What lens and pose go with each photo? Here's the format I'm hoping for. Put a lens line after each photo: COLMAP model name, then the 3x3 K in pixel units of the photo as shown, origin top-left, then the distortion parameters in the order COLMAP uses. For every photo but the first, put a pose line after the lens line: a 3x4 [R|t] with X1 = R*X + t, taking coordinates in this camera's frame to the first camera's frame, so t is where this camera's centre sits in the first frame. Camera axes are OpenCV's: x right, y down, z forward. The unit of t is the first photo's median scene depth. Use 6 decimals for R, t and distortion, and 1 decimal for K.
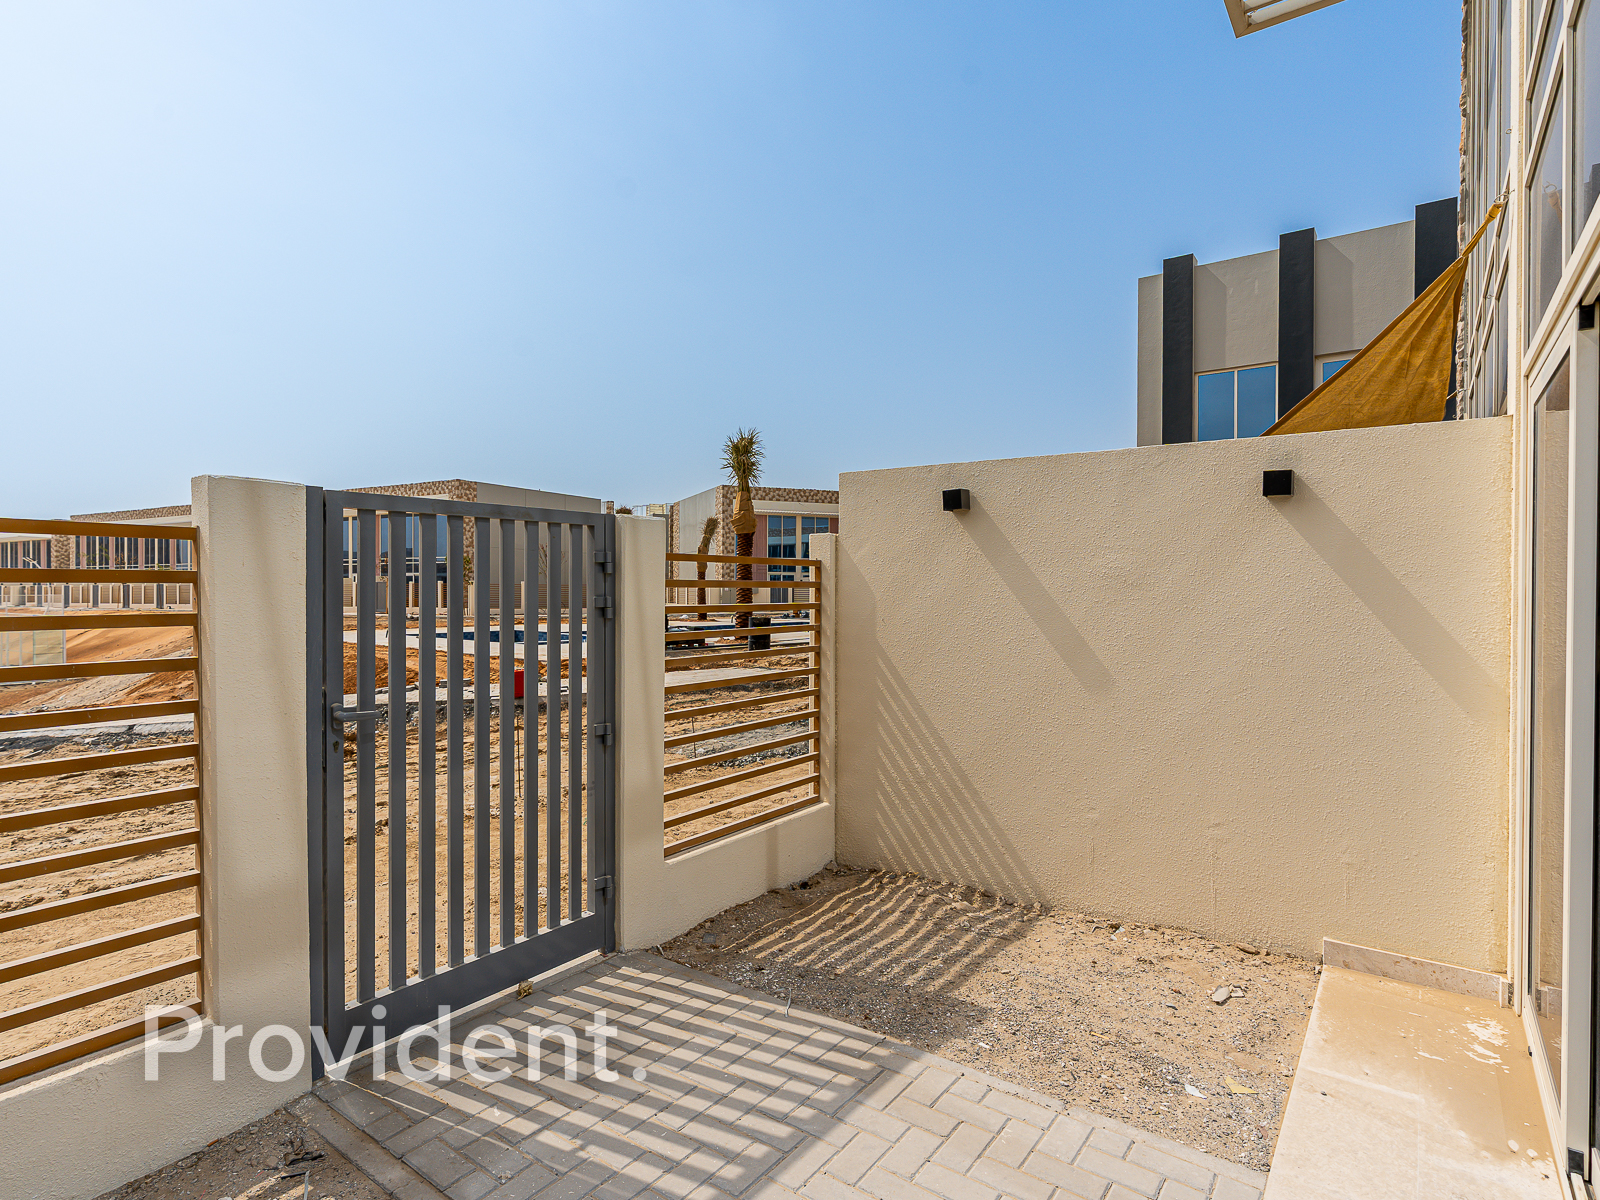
lens RADIAL K [[821.9, 0, 783.8], [0, 821.9, 598.3], [0, 0, 1]] dist [-0.008910, 0.006106]
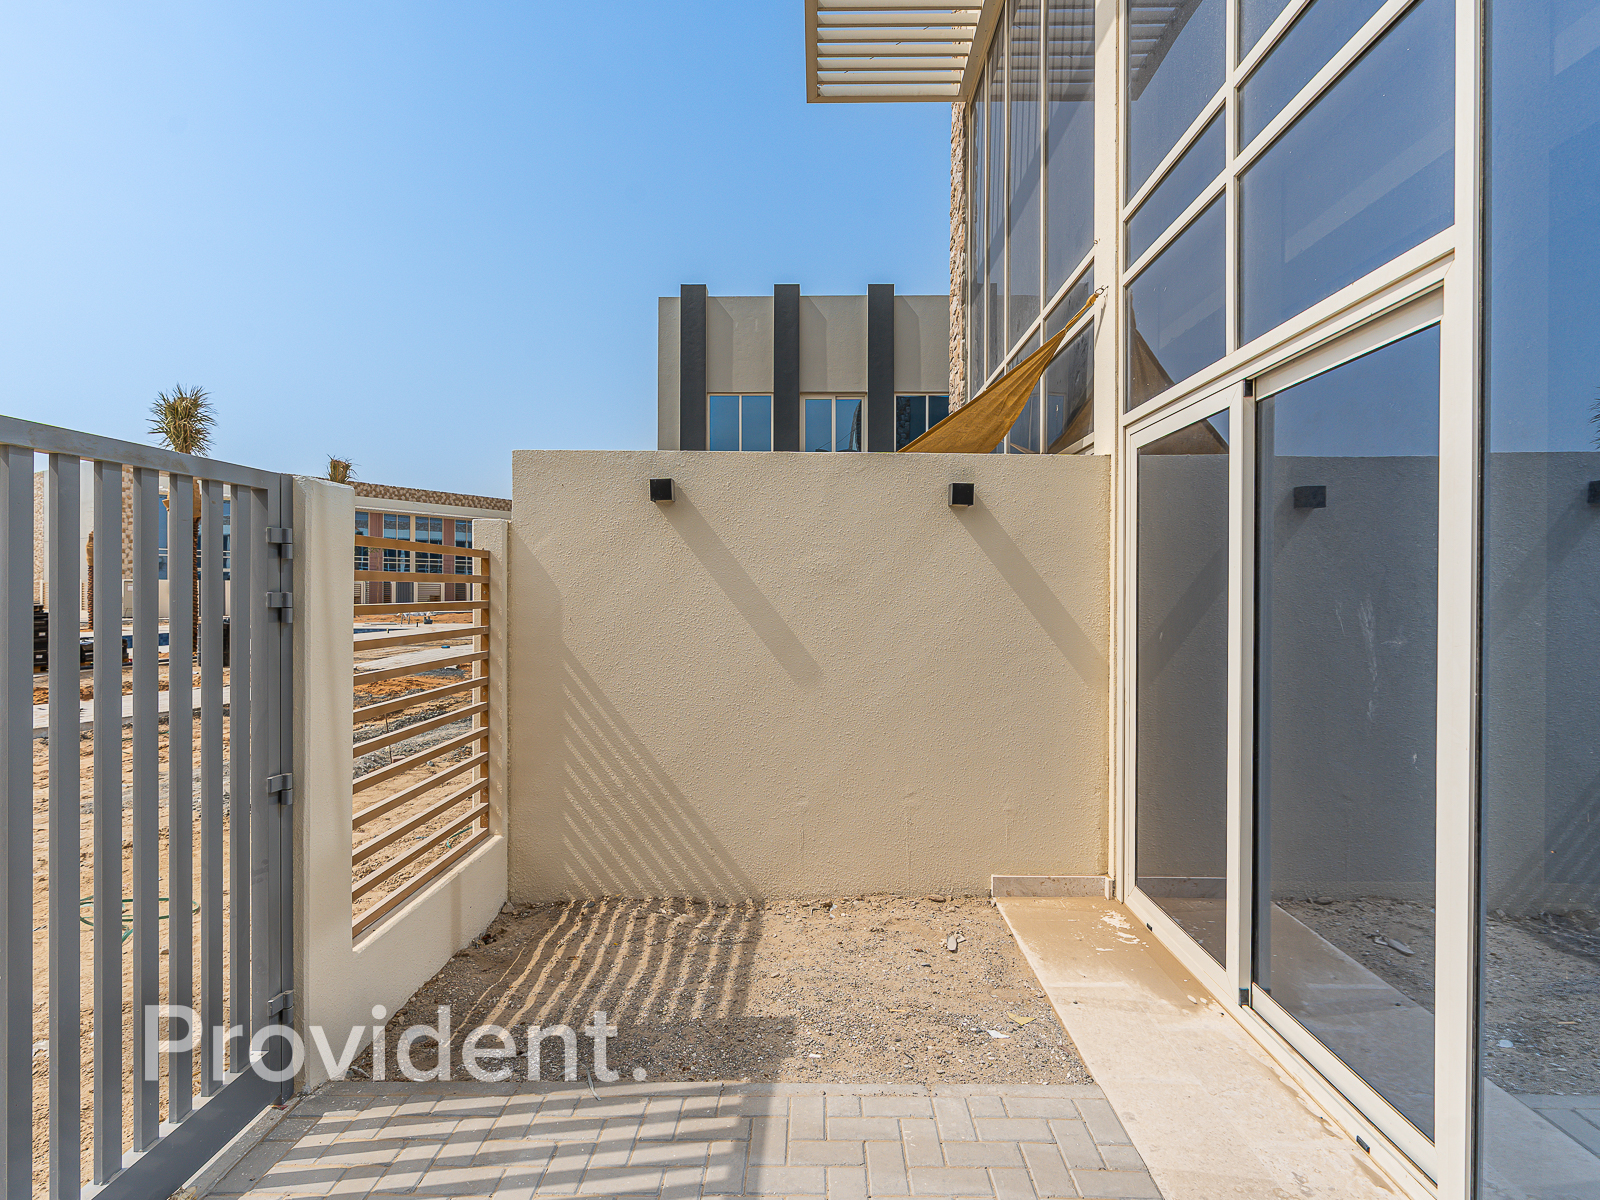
lens RADIAL K [[821.9, 0, 794.1], [0, 821.9, 595.5], [0, 0, 1]] dist [-0.008910, 0.006106]
pose [[0.816688, -0.004199, 0.577065, -0.234278], [0.005941, 0.999982, -0.001133, 0.003395], [-0.577049, 0.004354, 0.816698, 0.158922]]
